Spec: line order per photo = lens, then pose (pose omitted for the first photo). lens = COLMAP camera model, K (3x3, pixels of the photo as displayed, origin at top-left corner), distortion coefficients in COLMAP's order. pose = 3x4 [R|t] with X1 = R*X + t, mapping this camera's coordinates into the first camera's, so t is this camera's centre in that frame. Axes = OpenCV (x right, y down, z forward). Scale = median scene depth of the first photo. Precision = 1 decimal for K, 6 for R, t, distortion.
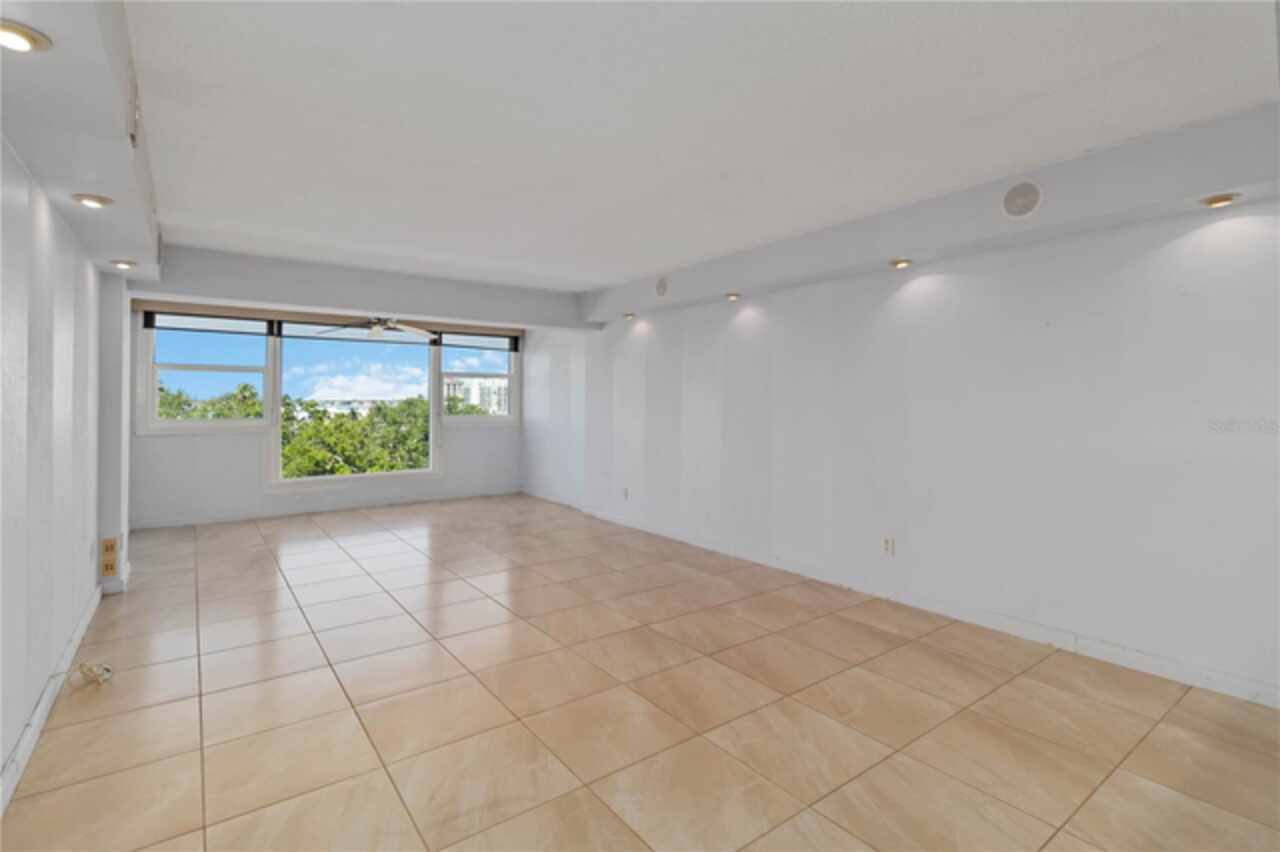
lens RADIAL K [[608.9, 0, 643.8], [0, 608.9, 391.9], [0, 0, 1]] dist [0.000580, 0.000175]
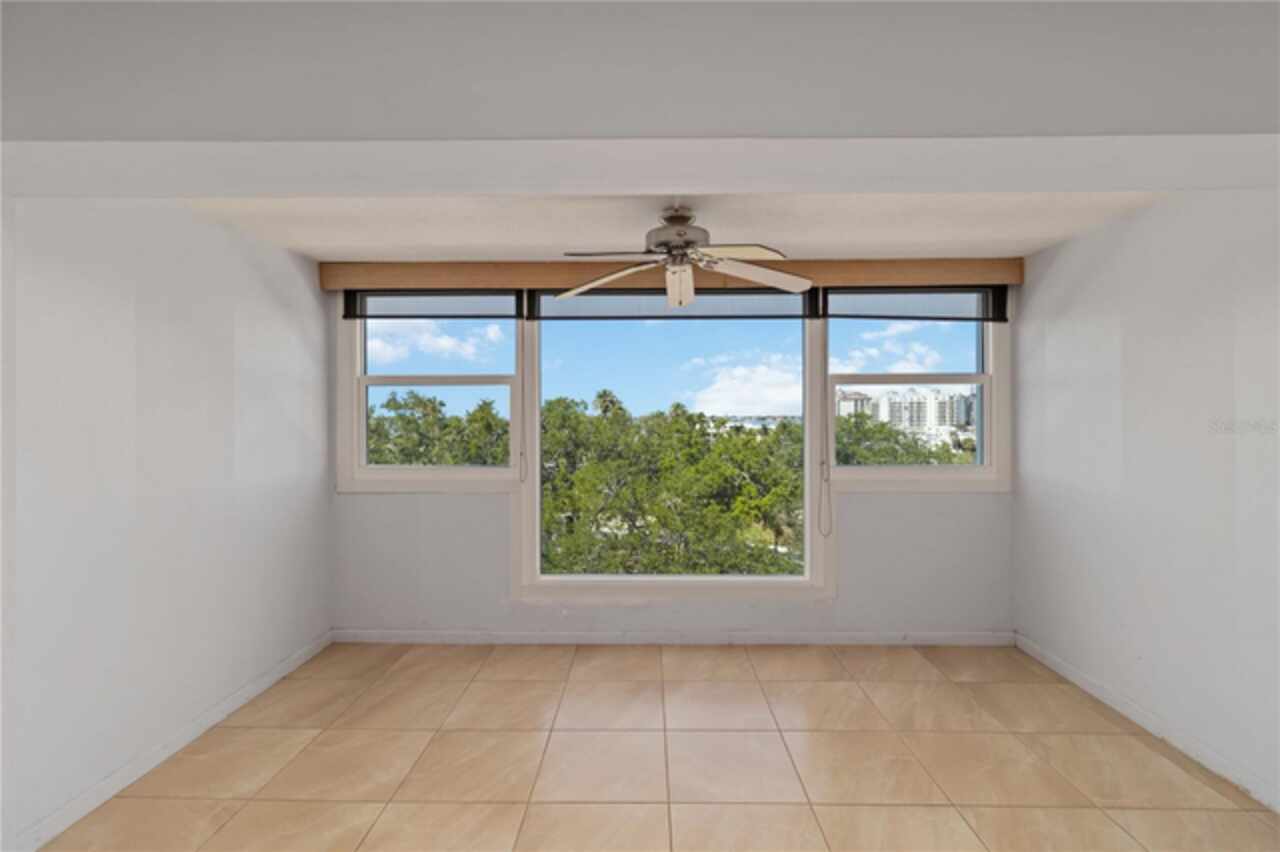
lens RADIAL K [[599.1, 0, 638.5], [0, 599.1, 414.8], [0, 0, 1]] dist [0.002653, 0.000435]
pose [[0.790651, -0.004885, -0.612247, -0.152394], [0.012018, 0.999899, 0.007543, -0.005554], [0.612149, -0.013322, 0.790630, 0.503662]]
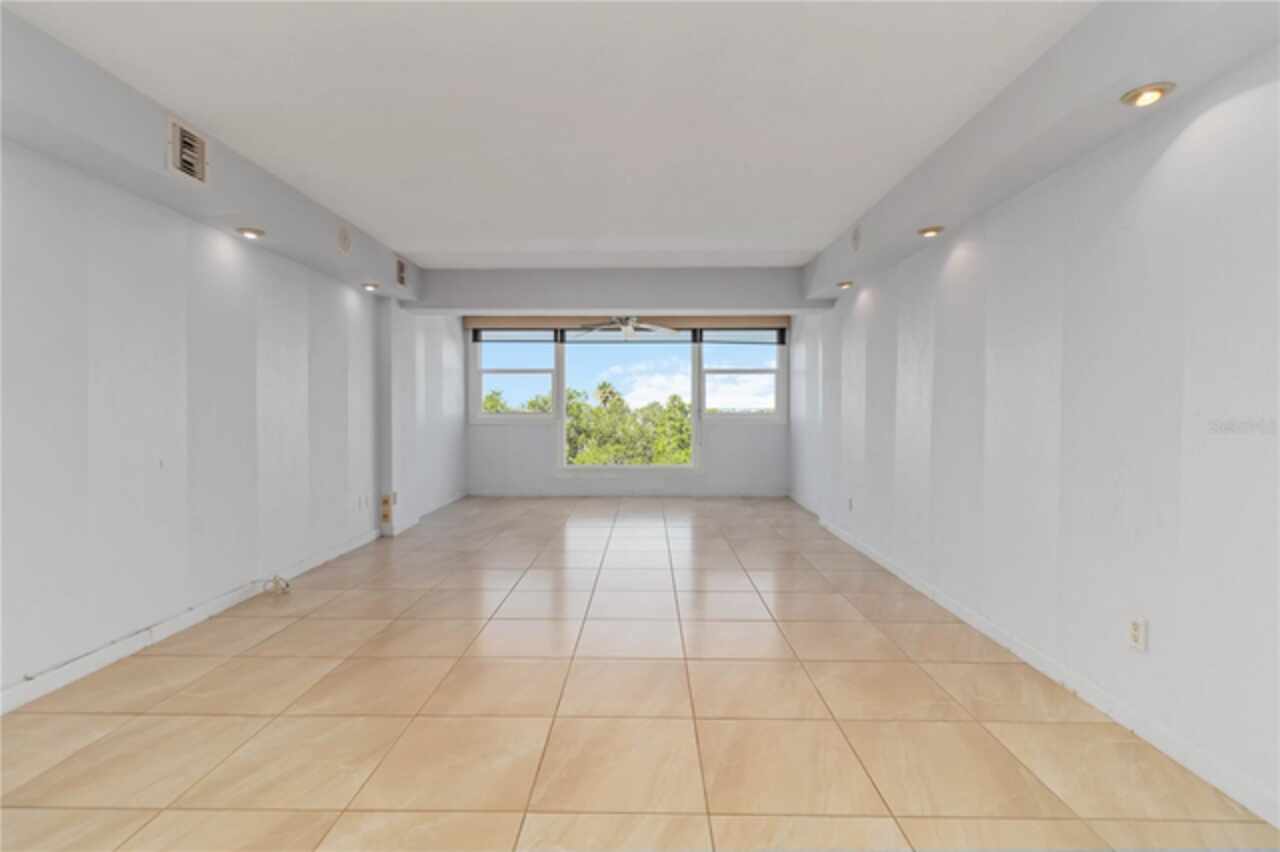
lens RADIAL K [[599.1, 0, 638.5], [0, 599.1, 414.8], [0, 0, 1]] dist [0.002653, 0.000435]
pose [[0.789719, 0.005195, -0.613447, 0.176897], [0.008861, 0.999763, 0.019873, 0.020603], [0.613405, -0.021130, 0.789486, 0.146022]]
